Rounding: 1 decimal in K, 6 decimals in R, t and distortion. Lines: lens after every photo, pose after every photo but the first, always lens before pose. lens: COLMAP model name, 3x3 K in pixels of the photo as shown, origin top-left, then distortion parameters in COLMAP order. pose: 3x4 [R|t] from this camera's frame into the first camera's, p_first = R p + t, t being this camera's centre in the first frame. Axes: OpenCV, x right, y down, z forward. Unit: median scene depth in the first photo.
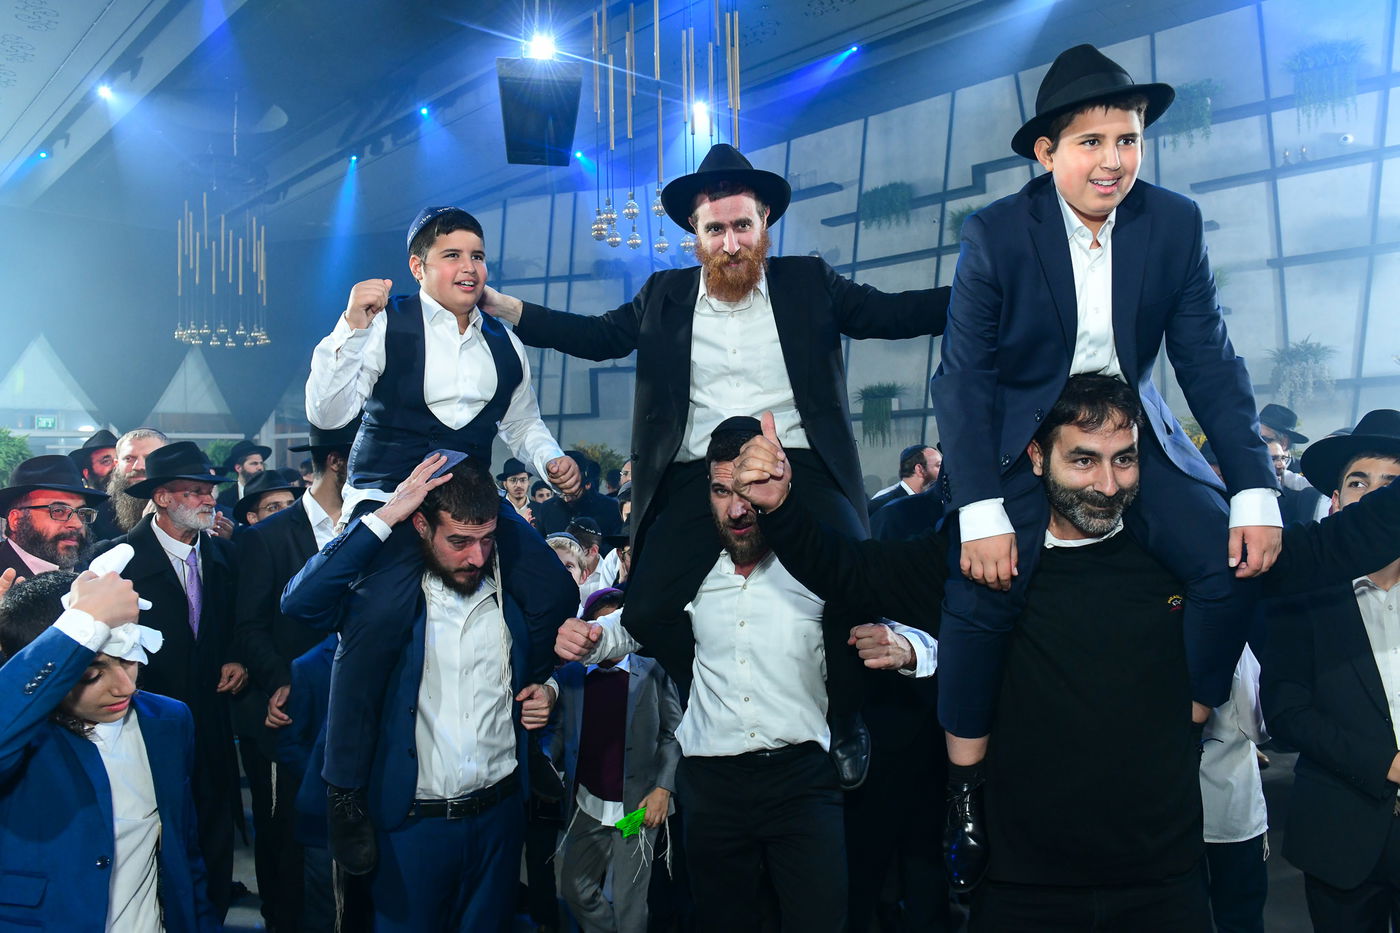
lens RADIAL K [[961.9, 0, 707.4], [0, 961.9, 468.6], [0, 0, 1]] dist [-0.052445, 0.002827]
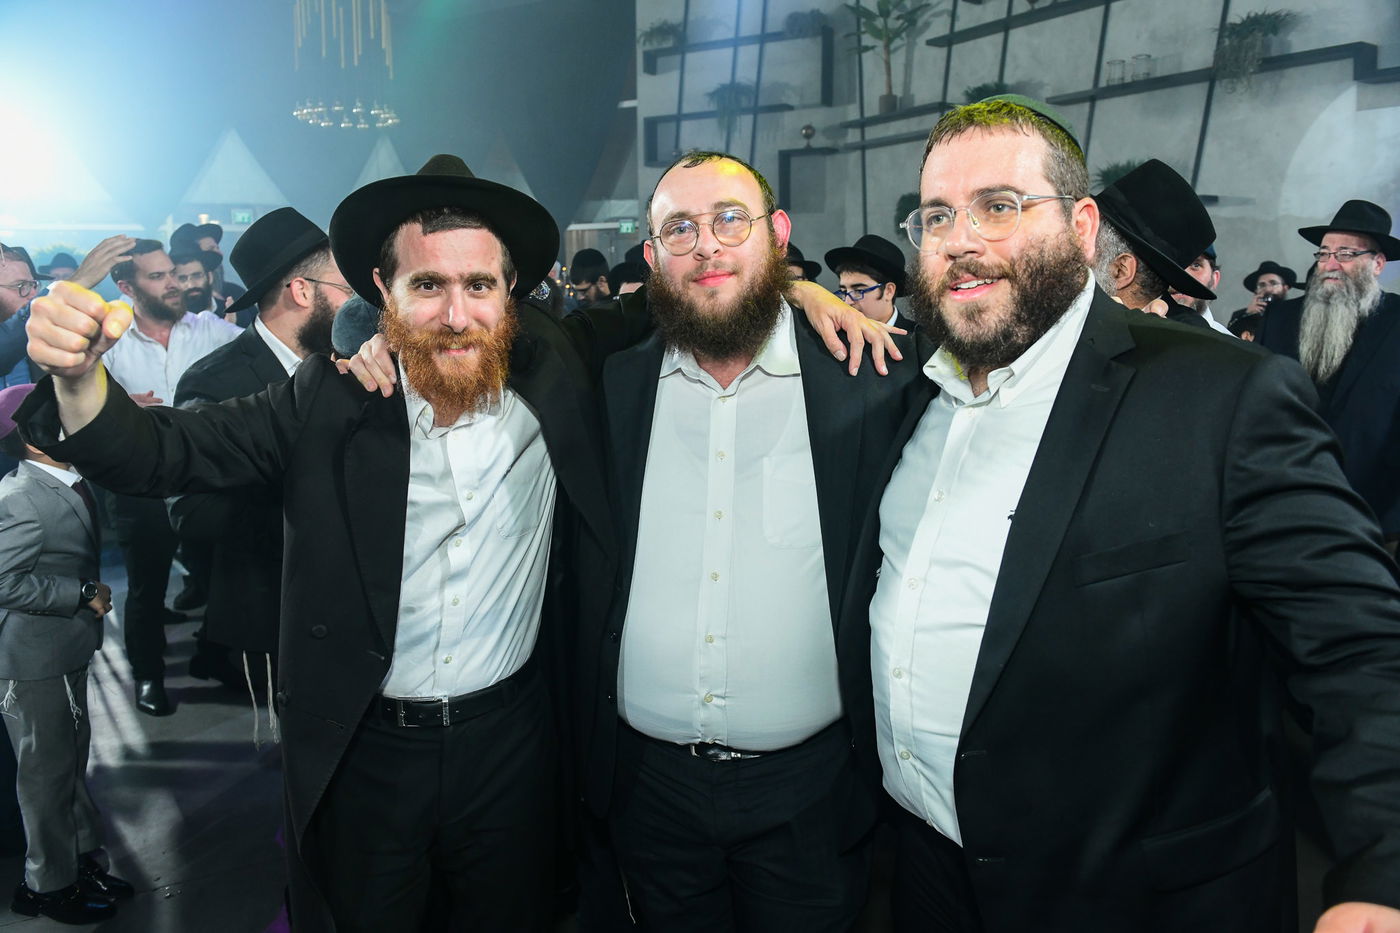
lens RADIAL K [[951.0, 0, 708.8], [0, 951.0, 471.4], [0, 0, 1]] dist [-0.055747, 0.001770]
pose [[0.954934, 0.078091, -0.286361, 0.095027], [-0.018302, 0.978426, 0.205785, 0.002008], [0.296253, -0.191270, 0.935762, 0.190108]]
